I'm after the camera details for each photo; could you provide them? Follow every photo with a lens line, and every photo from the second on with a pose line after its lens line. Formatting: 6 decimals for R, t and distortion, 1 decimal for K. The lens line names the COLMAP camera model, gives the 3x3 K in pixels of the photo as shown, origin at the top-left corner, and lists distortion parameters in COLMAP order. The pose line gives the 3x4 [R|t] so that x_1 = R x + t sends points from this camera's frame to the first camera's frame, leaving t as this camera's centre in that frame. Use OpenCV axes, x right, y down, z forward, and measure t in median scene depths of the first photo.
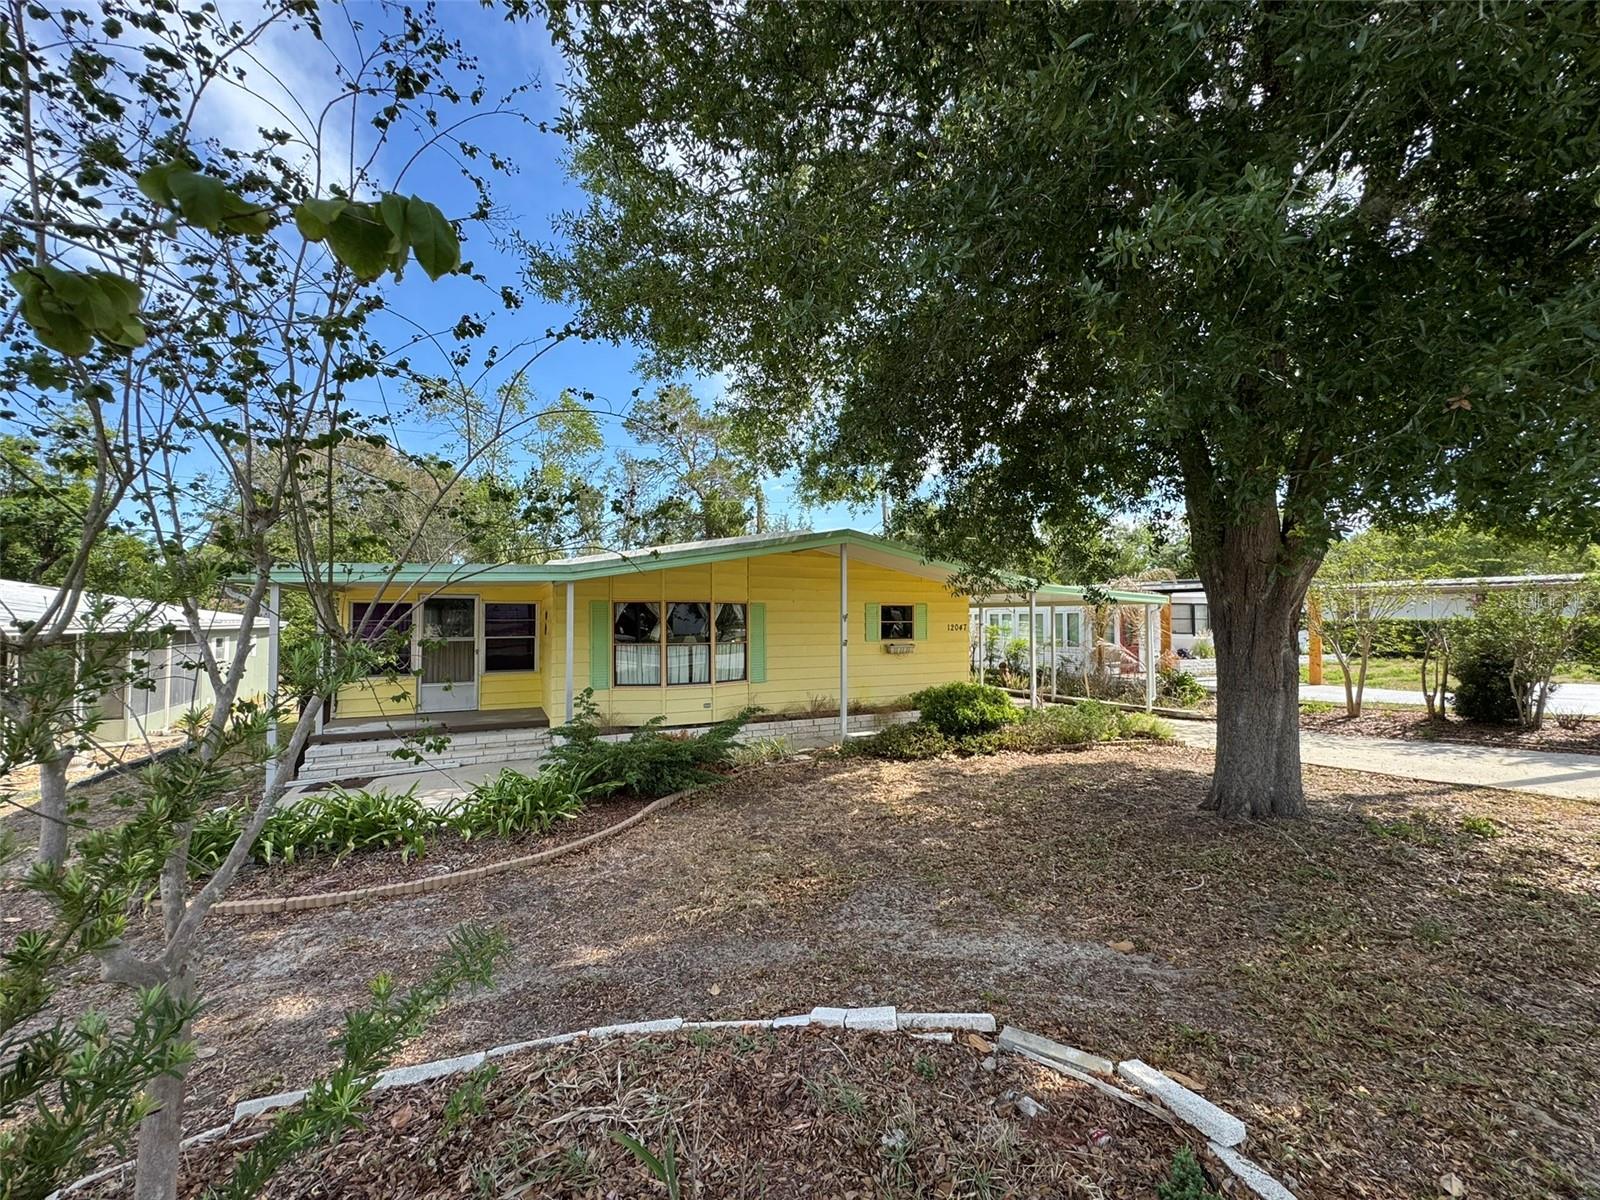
lens RADIAL K [[639.0, 0, 799.7], [0, 639.0, 600.9], [0, 0, 1]] dist [-0.003226, 0.000408]
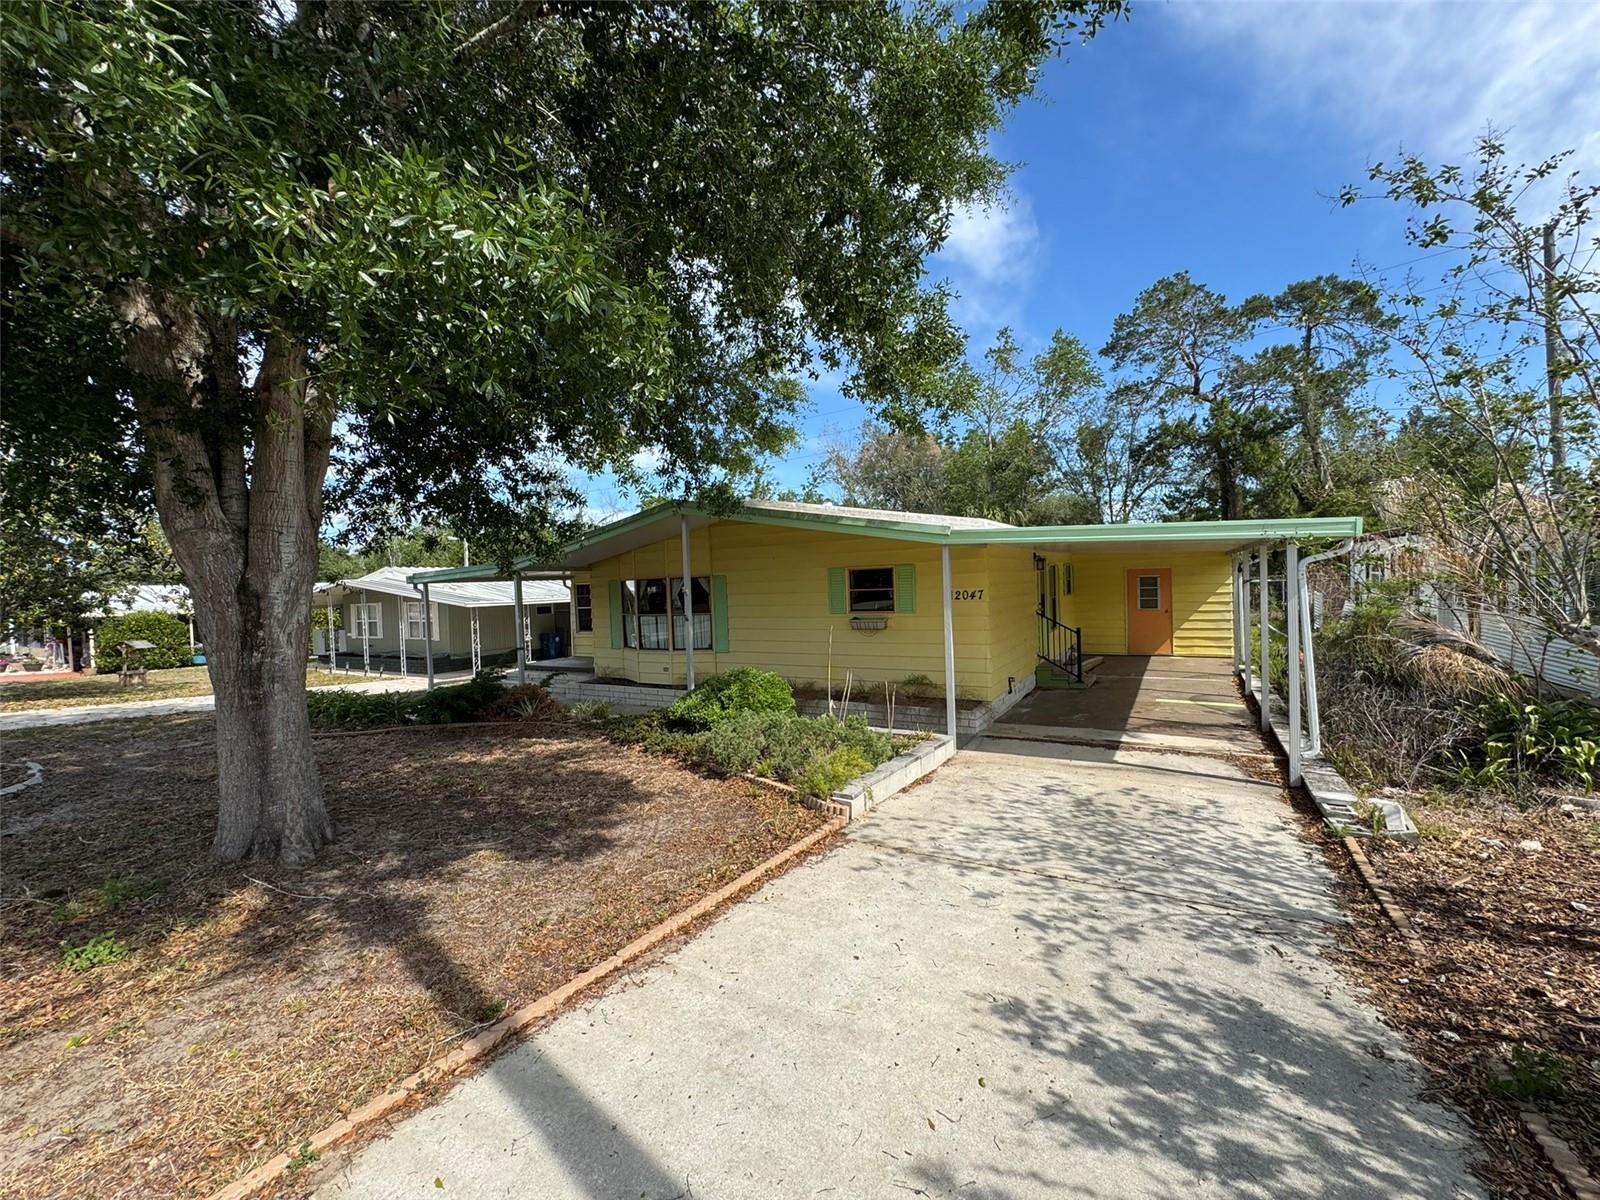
lens RADIAL K [[639.0, 0, 798.5], [0, 639.0, 593.2], [0, 0, 1]] dist [-0.003226, 0.000408]
pose [[0.545131, -0.006209, -0.838328, 3.405870], [0.056877, 0.997943, 0.029594, 0.038572], [0.836419, -0.063814, 0.544363, 2.182916]]
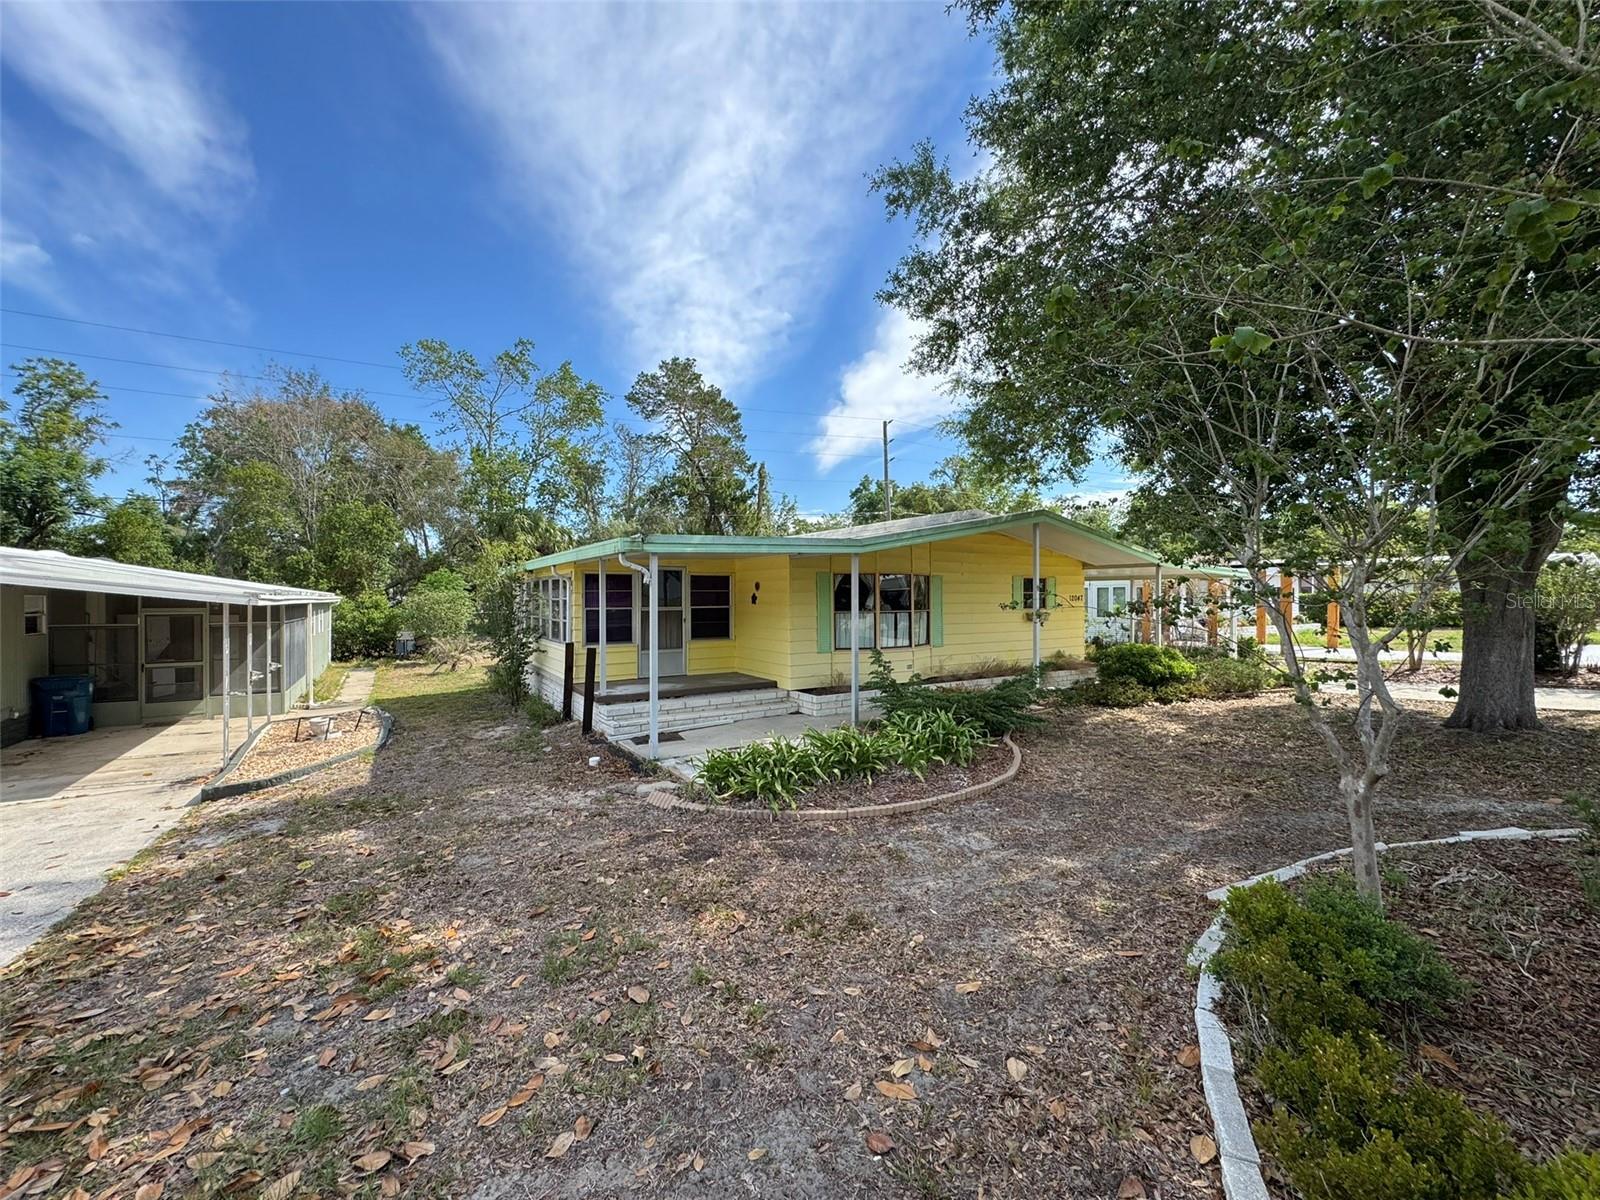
lens RADIAL K [[639.0, 0, 803.1], [0, 639.0, 601.8], [0, 0, 1]] dist [-0.003226, 0.000408]
pose [[0.994245, -0.002420, 0.107099, -1.652648], [-0.001377, 0.999373, 0.035367, 0.041018], [-0.107118, -0.035311, 0.993619, -0.306520]]
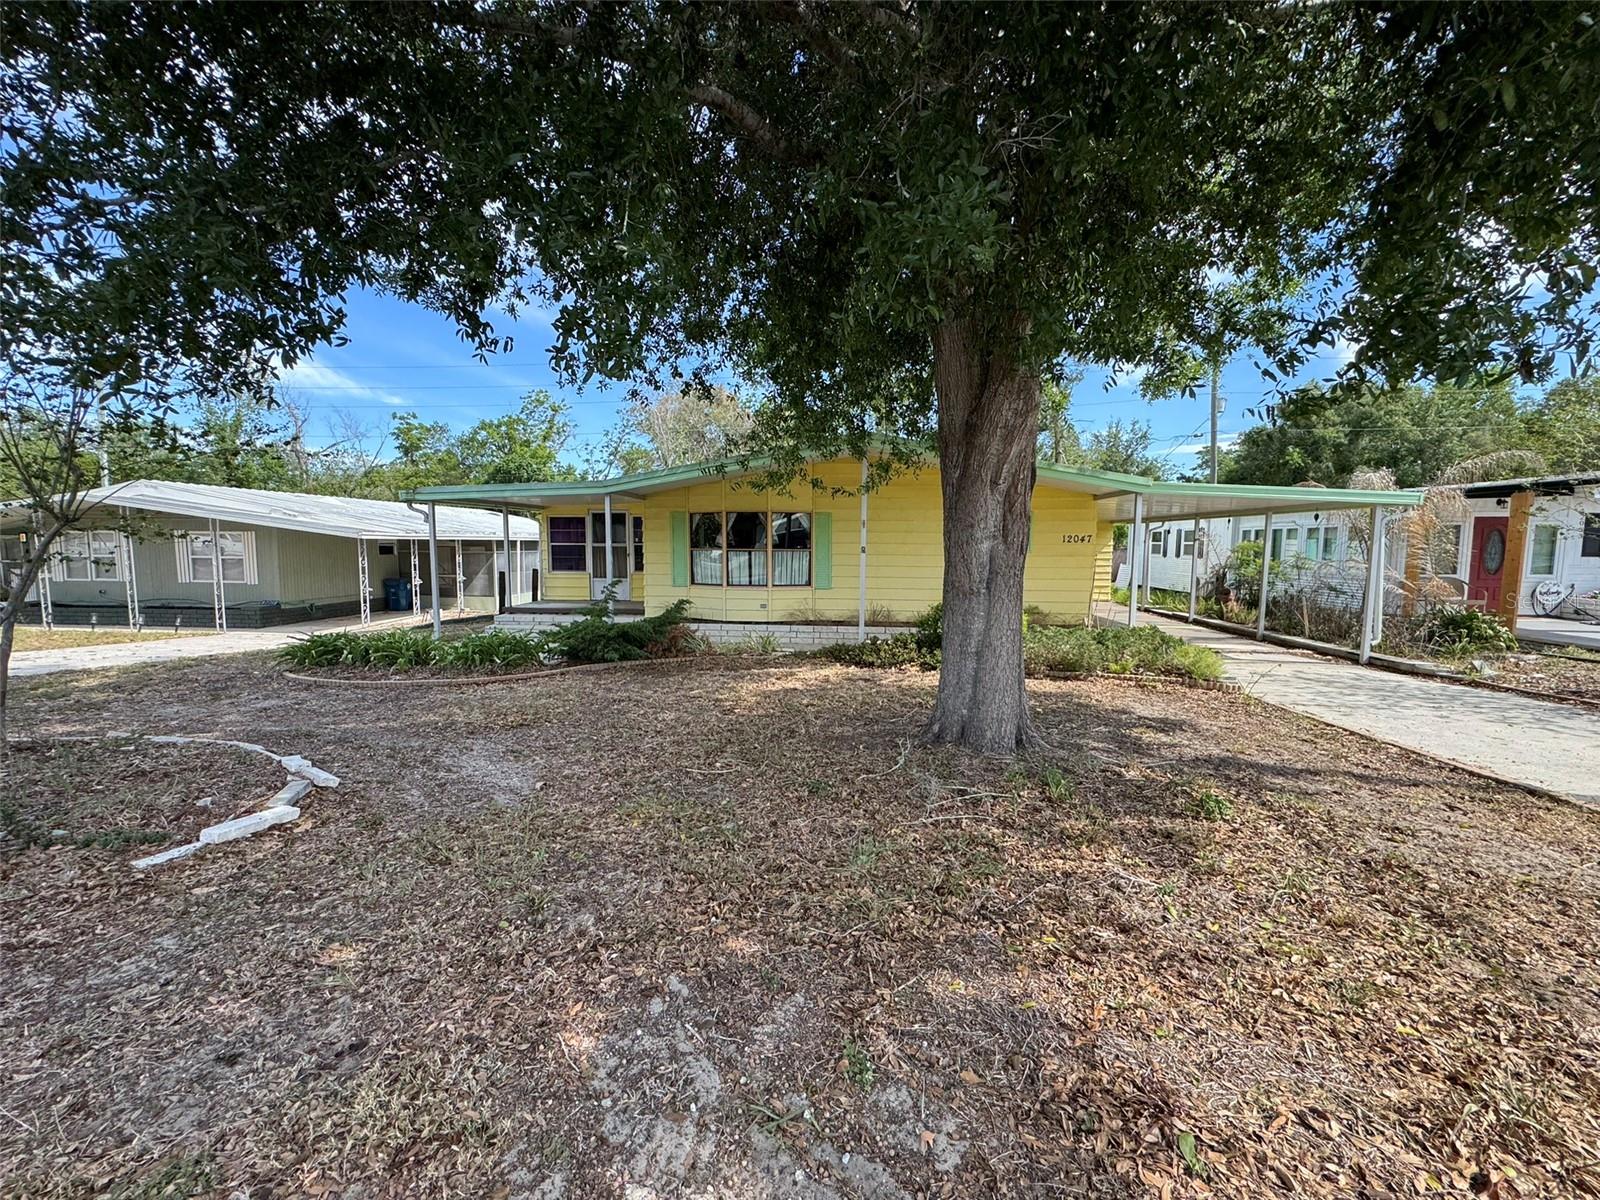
lens RADIAL K [[639.0, 0, 802.4], [0, 639.0, 602.8], [0, 0, 1]] dist [-0.003226, 0.000408]
pose [[0.842582, 0.055354, -0.535715, 1.851311], [0.010277, 0.992871, 0.118753, 0.102038], [0.538470, -0.105565, 0.836006, 0.427086]]
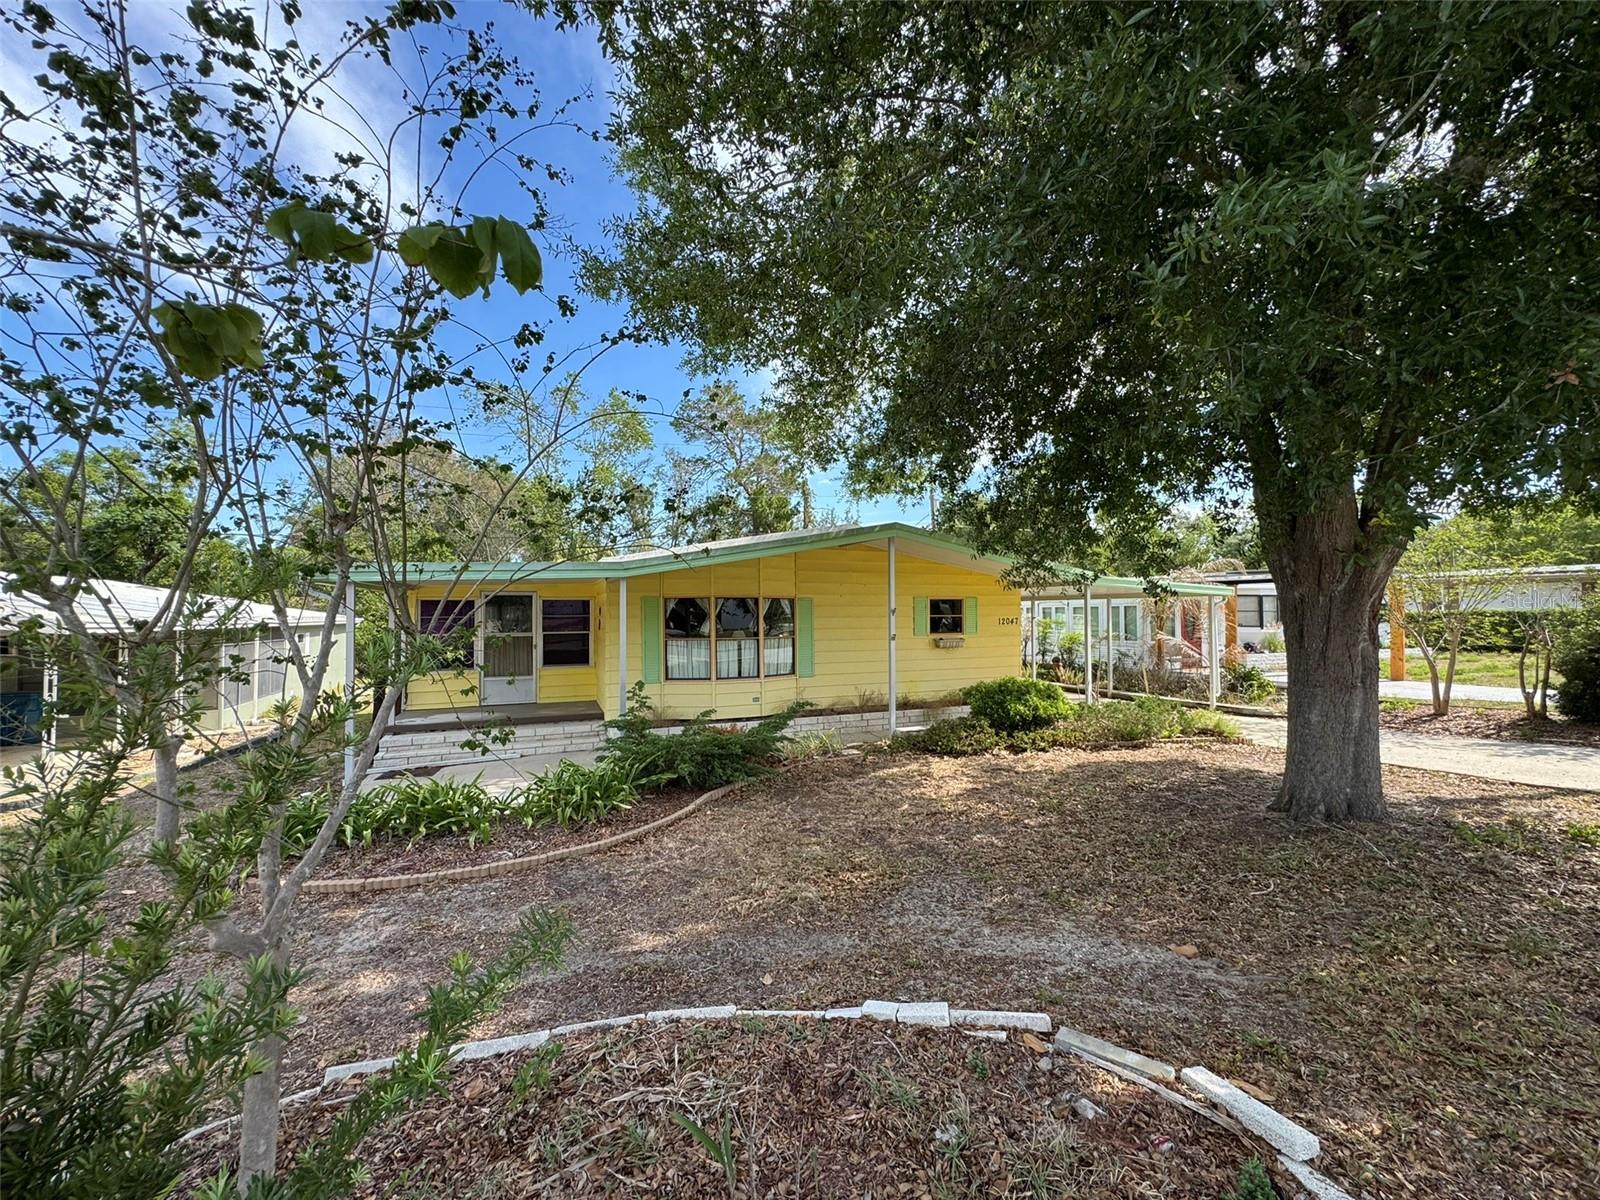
lens RADIAL K [[639.0, 0, 799.7], [0, 639.0, 601.4], [0, 0, 1]] dist [-0.003226, 0.000408]
pose [[0.997275, -0.006443, -0.073491, -0.003085], [0.007137, 0.999932, 0.009182, -0.001112], [0.073427, -0.009681, 0.997254, -0.003541]]
